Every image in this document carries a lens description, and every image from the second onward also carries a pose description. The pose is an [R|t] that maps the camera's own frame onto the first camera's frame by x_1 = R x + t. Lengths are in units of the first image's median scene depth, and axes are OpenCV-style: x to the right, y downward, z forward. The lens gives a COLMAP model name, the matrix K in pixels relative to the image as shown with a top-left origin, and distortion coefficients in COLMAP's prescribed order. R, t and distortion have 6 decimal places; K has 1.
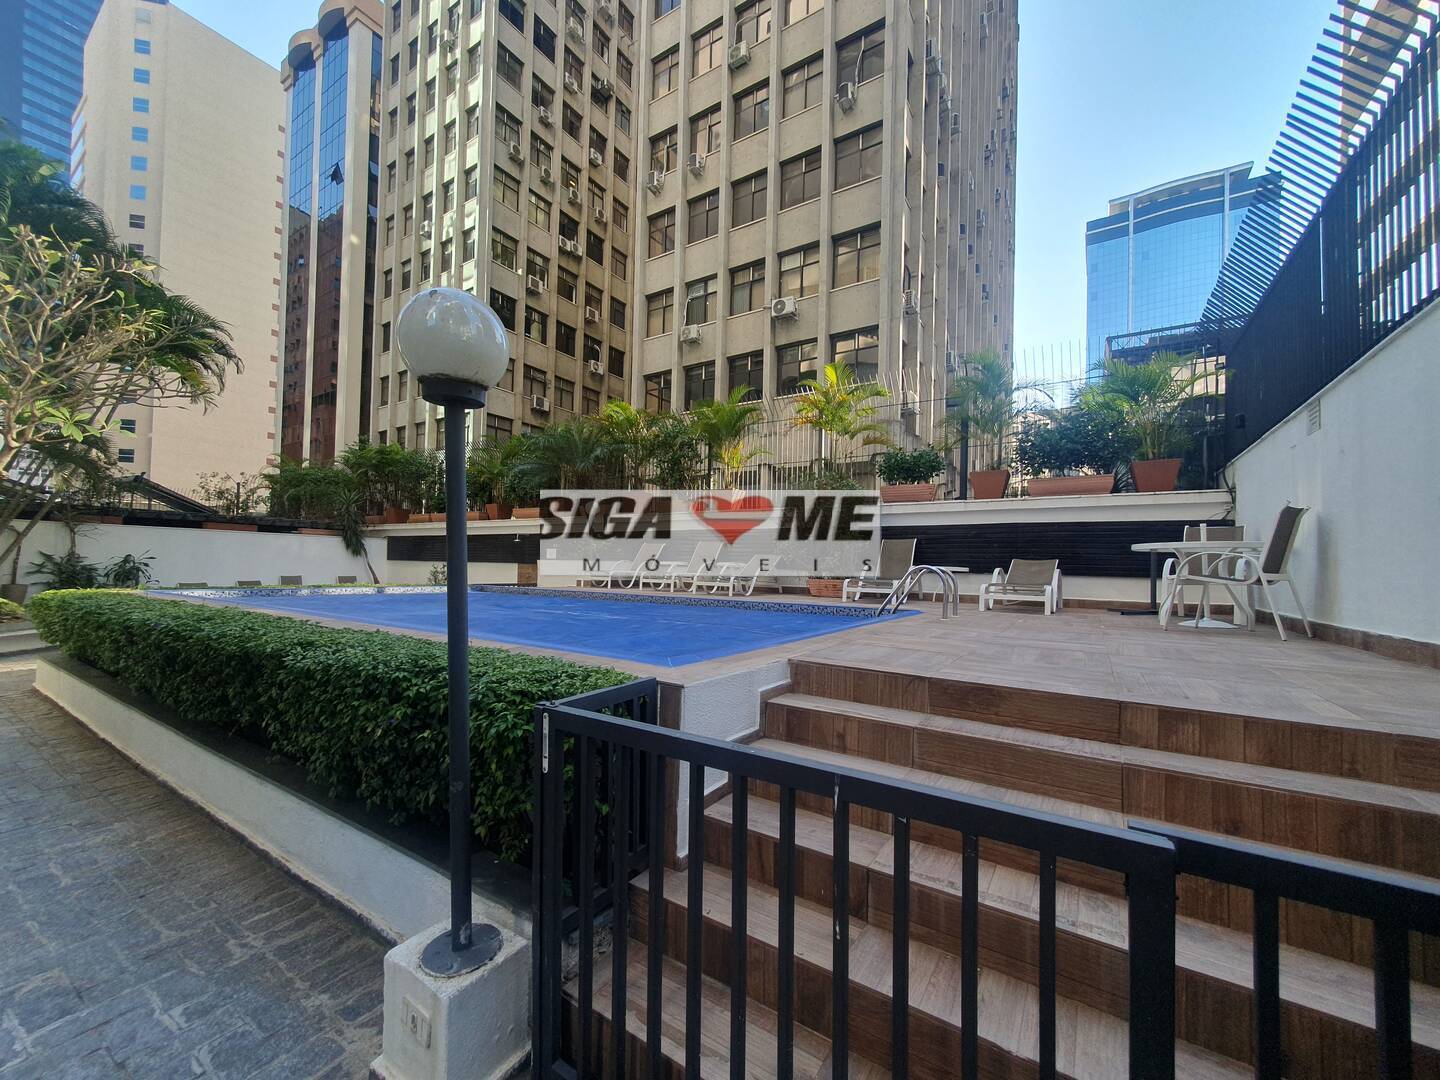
lens RADIAL K [[566.5, 0, 721.9], [0, 566.5, 550.4], [0, 0, 1]] dist [-0.000294, 0.000591]
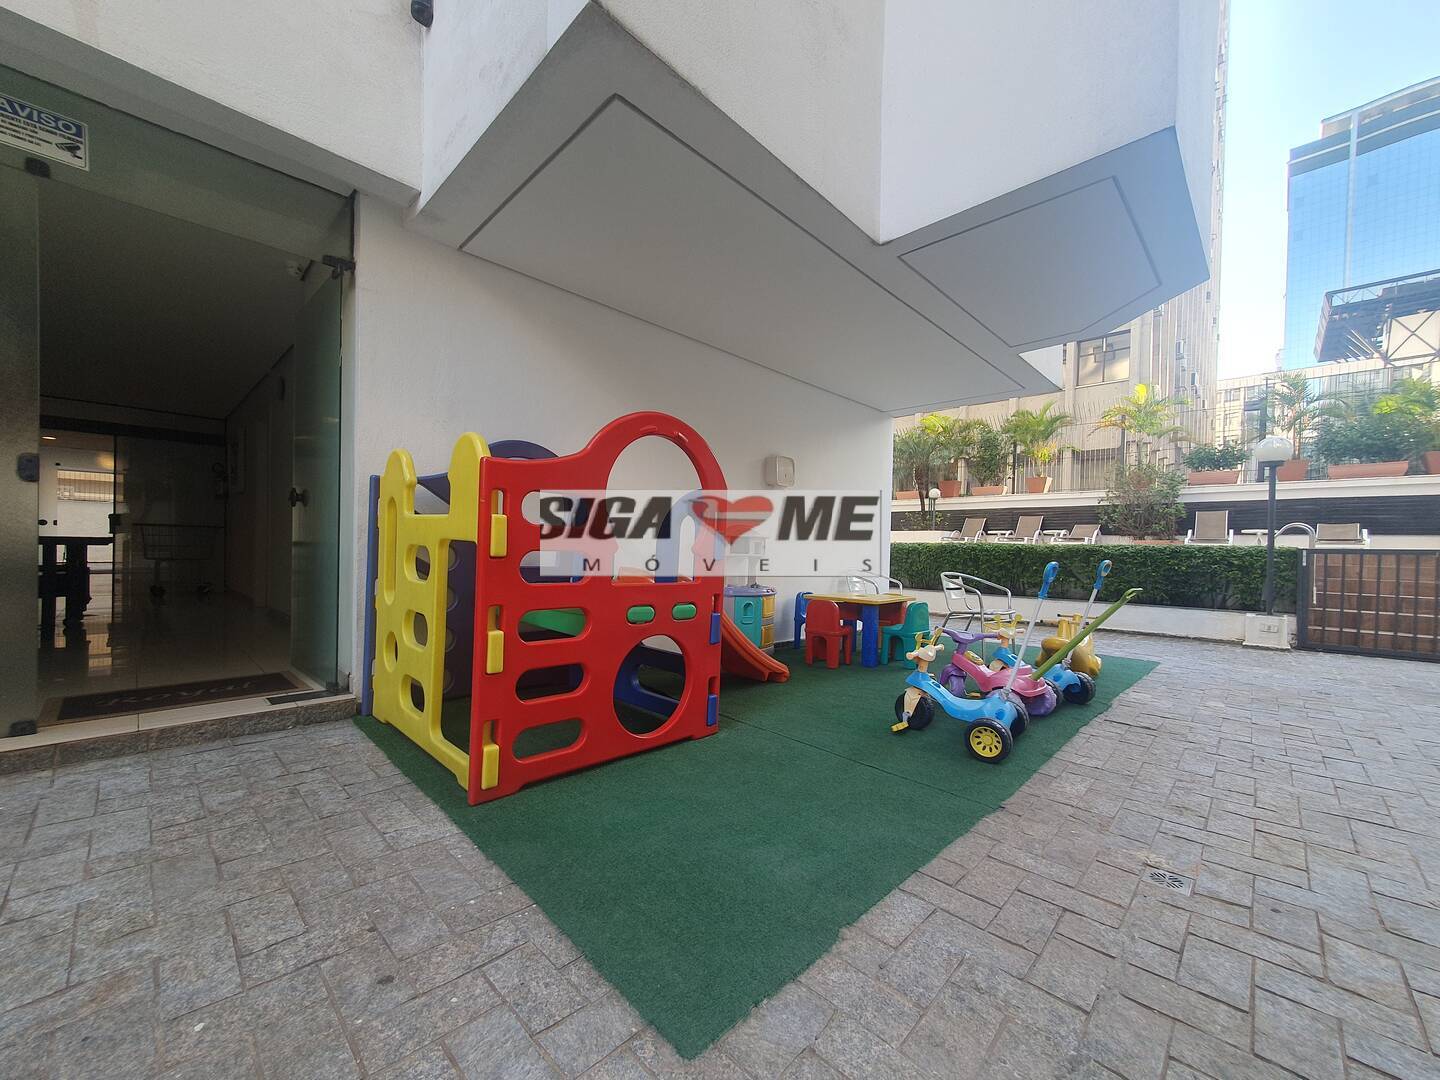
lens RADIAL K [[566.5, 0, 721.9], [0, 566.5, 550.4], [0, 0, 1]] dist [-0.000294, 0.000591]
pose [[0.980128, 0.002357, -0.198354, -0.079927], [0.003225, 0.999608, 0.027815, 0.004297], [0.198341, -0.027902, 0.979736, -0.081433]]
